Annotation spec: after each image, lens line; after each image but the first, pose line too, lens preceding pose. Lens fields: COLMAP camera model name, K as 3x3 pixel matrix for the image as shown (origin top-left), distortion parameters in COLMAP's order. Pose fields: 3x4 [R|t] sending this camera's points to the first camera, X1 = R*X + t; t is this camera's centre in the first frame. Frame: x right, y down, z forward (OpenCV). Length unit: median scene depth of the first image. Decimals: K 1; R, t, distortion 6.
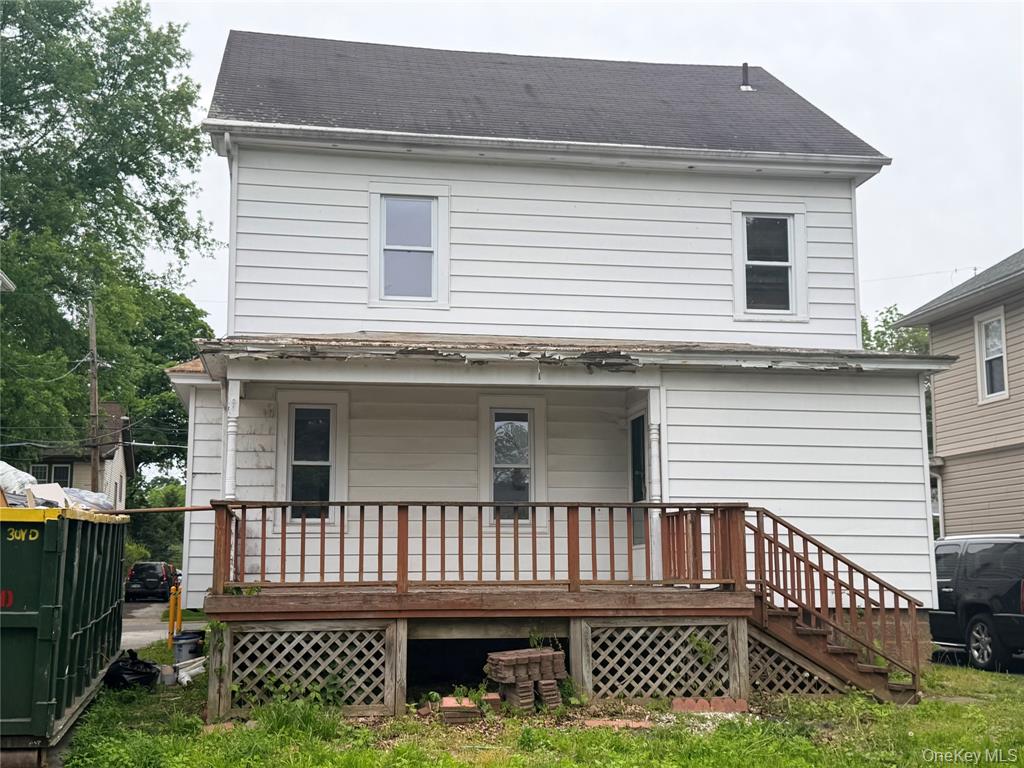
lens RADIAL K [[1090.7, 0, 508.4], [0, 1090.7, 387.1], [0, 0, 1]] dist [0.029728, 0.000000]
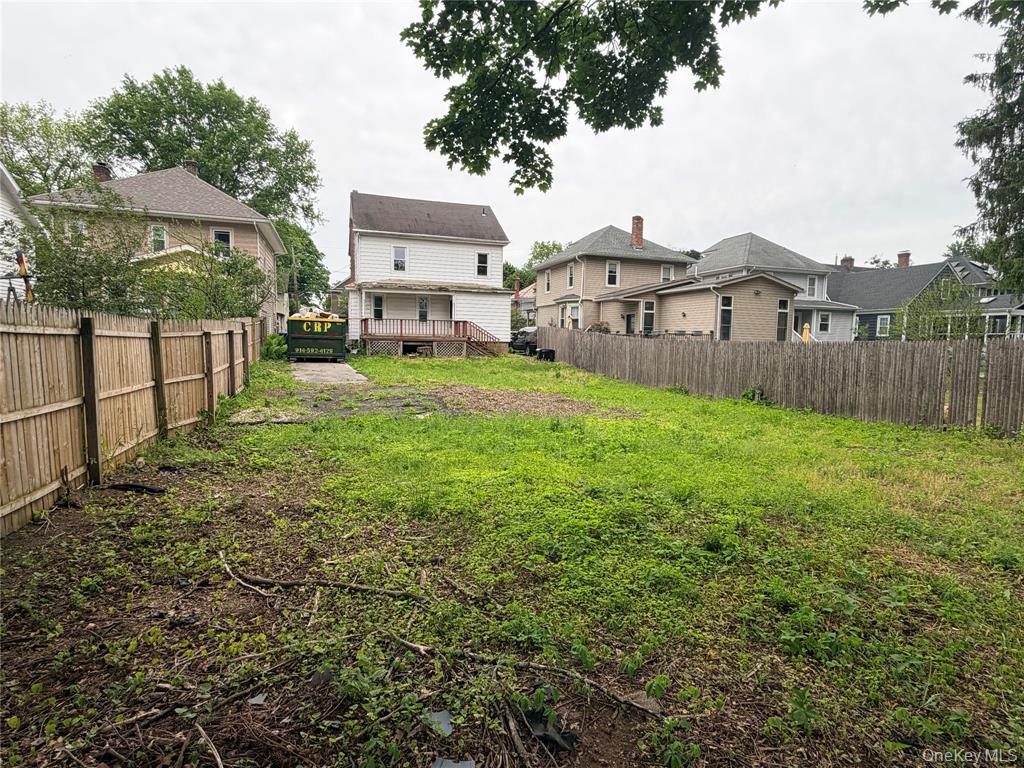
lens RADIAL K [[537.7, 0, 508.5], [0, 537.7, 382.7], [0, 0, 1]] dist [-0.002678, -0.000093]
pose [[0.990733, 0.004999, 0.135735, 0.053797], [-0.038056, 0.969512, 0.242069, -0.198022], [-0.130387, -0.244991, 0.960718, -1.326908]]
